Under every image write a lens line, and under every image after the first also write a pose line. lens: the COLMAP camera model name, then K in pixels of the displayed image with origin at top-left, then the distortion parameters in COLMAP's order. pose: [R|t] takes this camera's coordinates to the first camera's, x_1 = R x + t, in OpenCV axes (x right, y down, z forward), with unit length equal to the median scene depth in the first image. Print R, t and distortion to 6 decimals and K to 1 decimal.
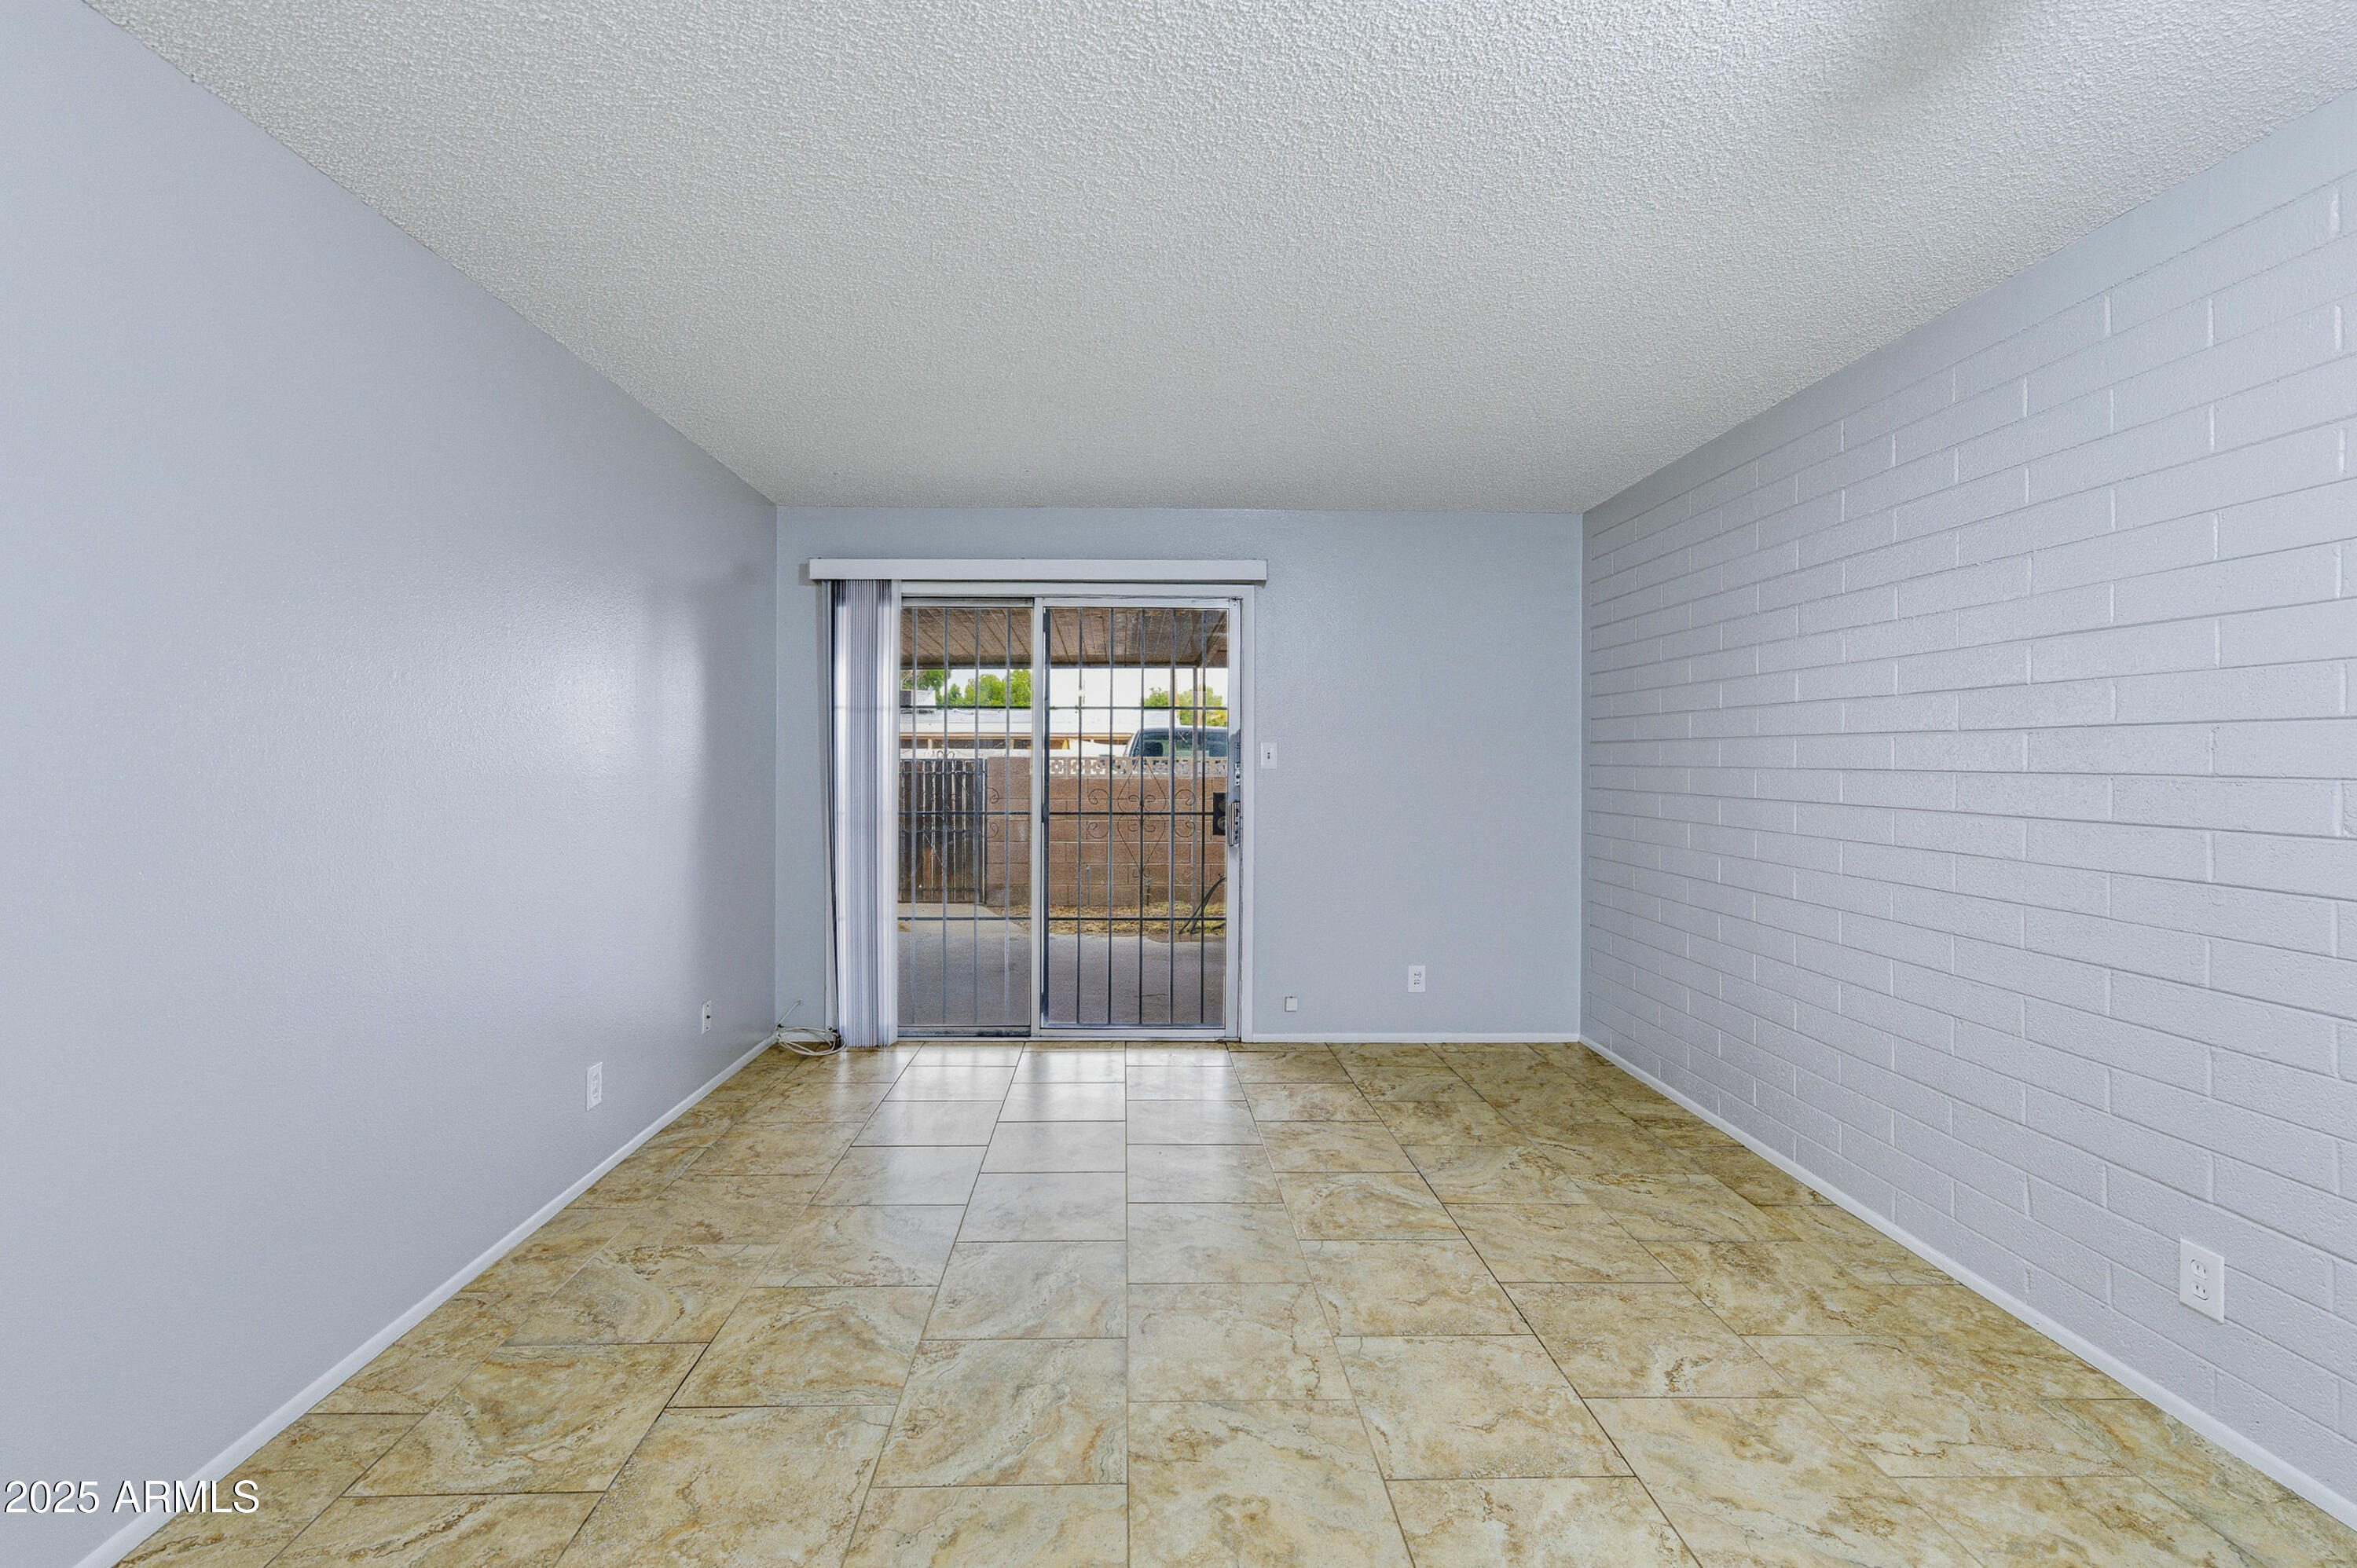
lens RADIAL K [[1012.7, 0, 1188.1], [0, 1012.7, 766.0], [0, 0, 1]] dist [0.003512, 0.000834]
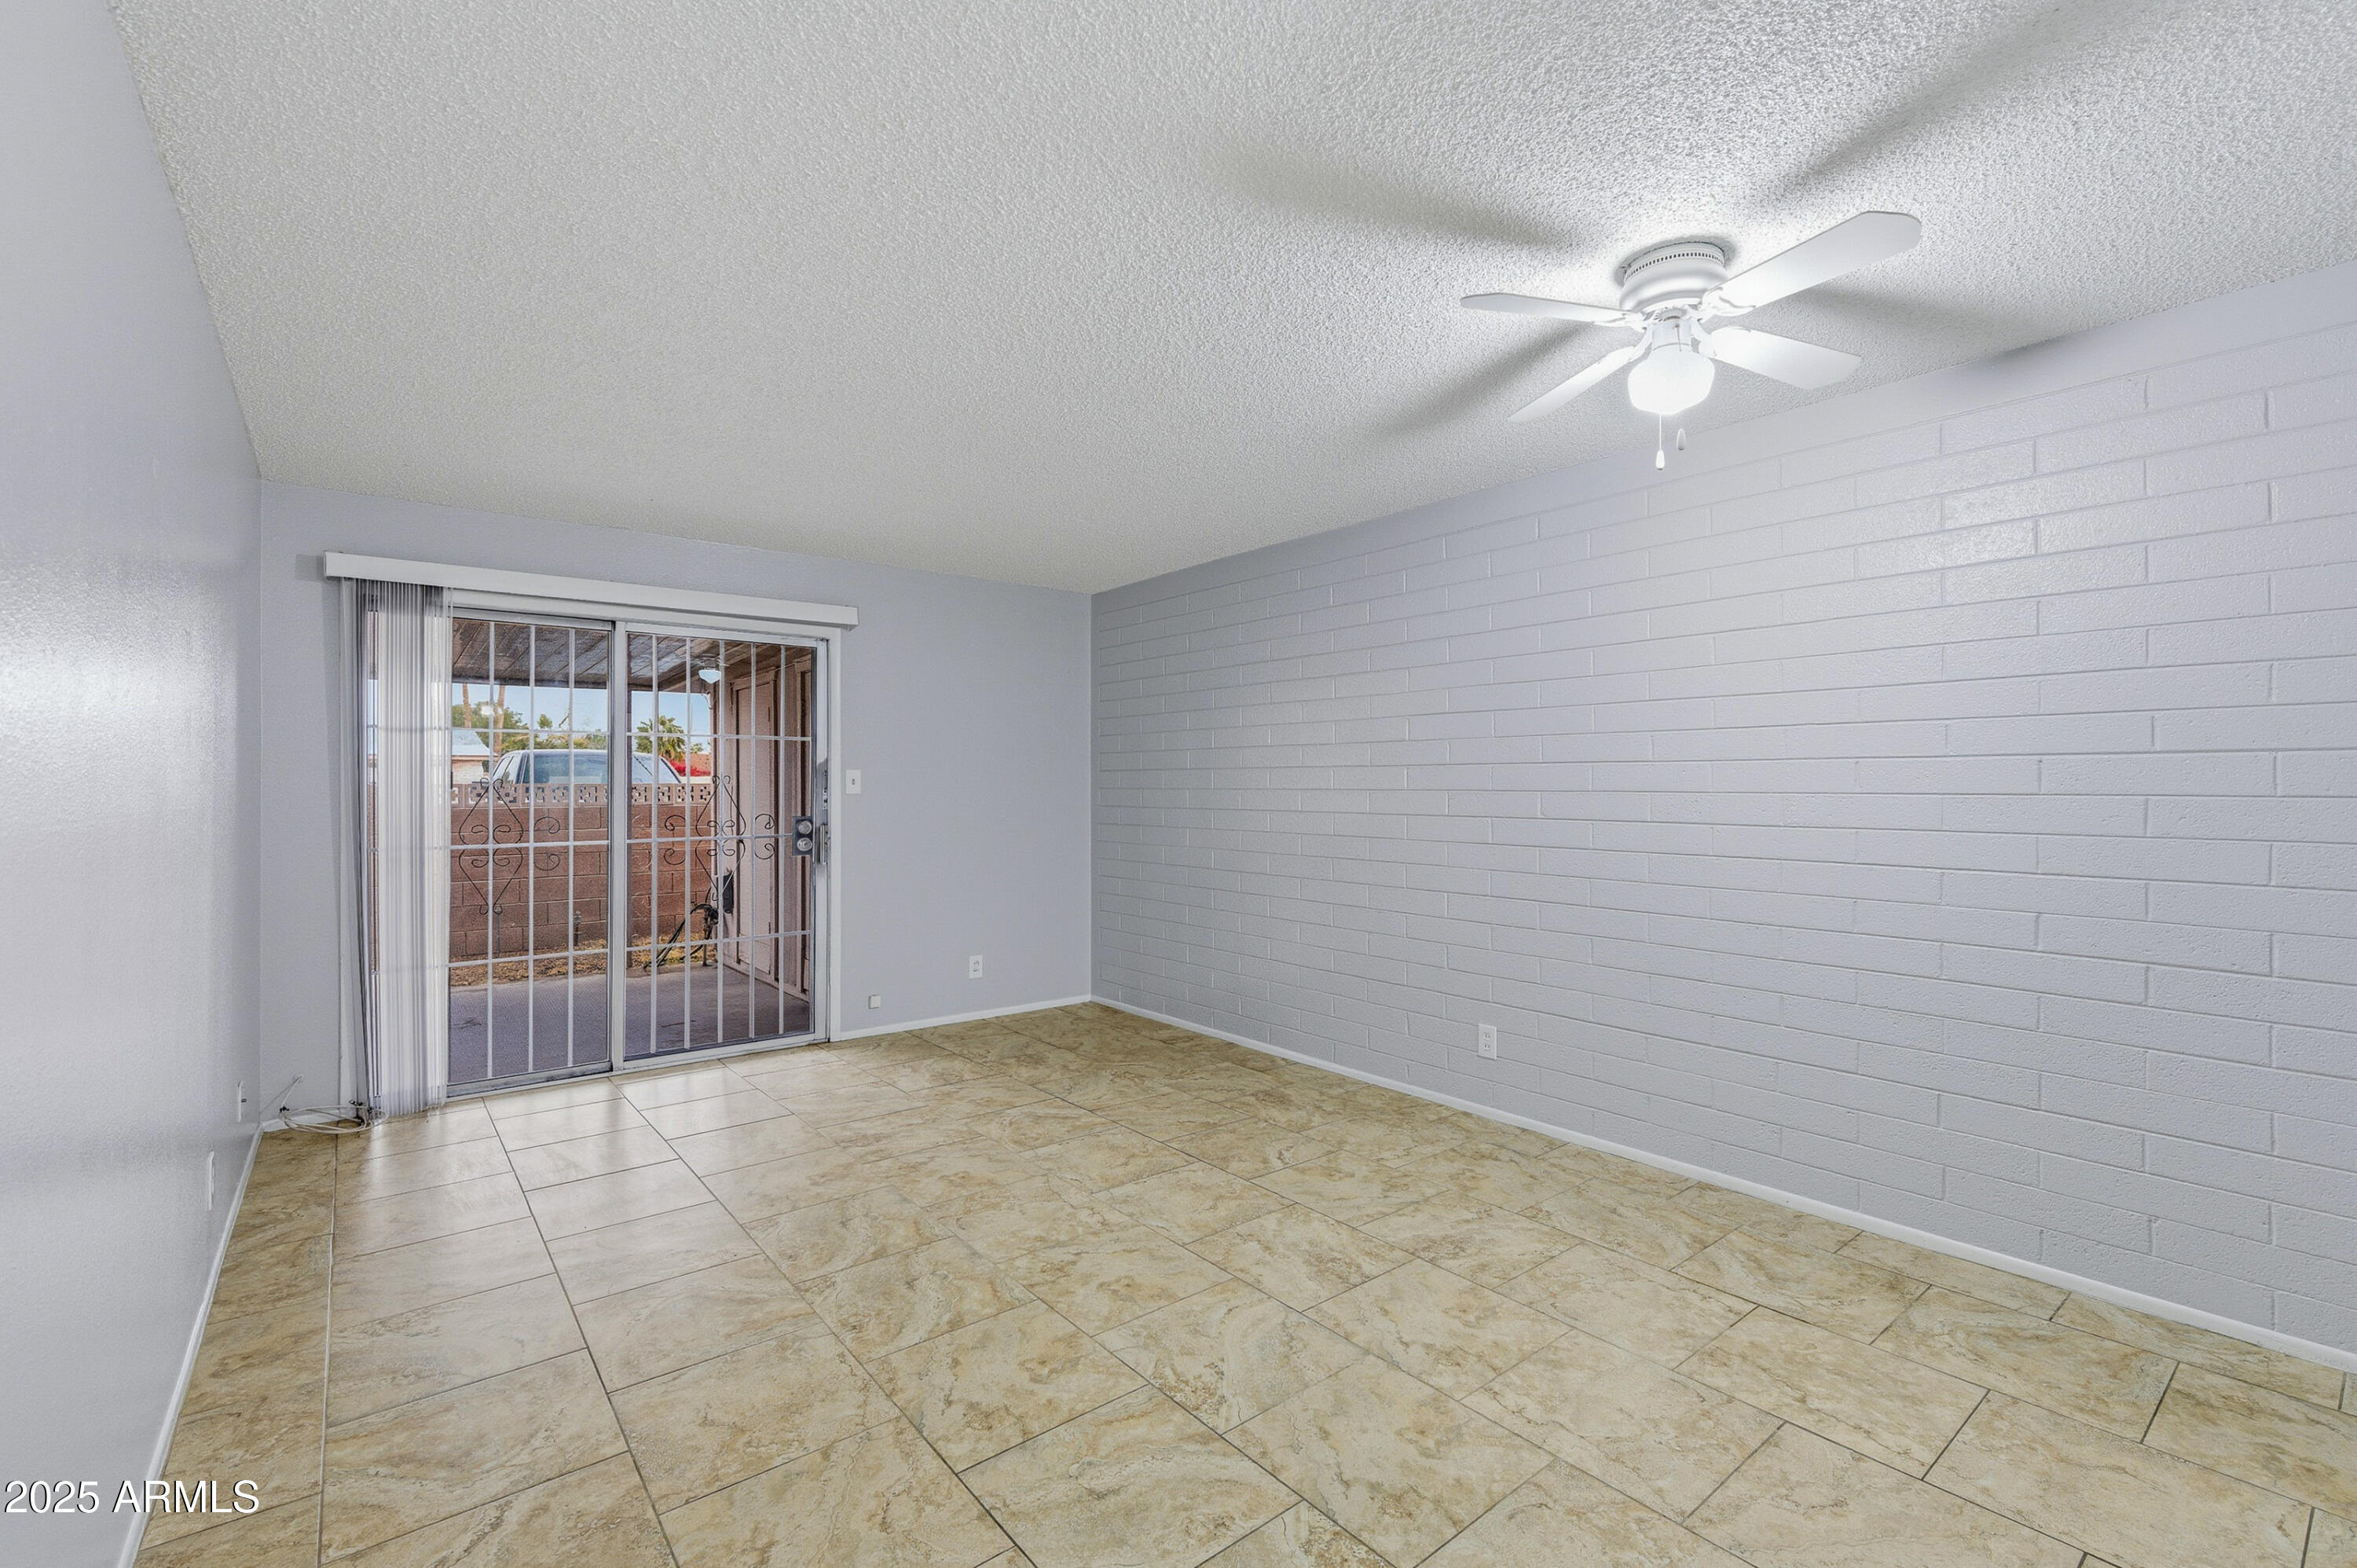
lens RADIAL K [[1012.7, 0, 1161.8], [0, 1012.7, 788.3], [0, 0, 1]] dist [0.003512, 0.000834]
pose [[0.801352, -0.007854, 0.598141, -0.458011], [0.008967, 0.999959, 0.001117, -0.001750], [-0.598126, 0.004468, 0.801390, -0.141812]]
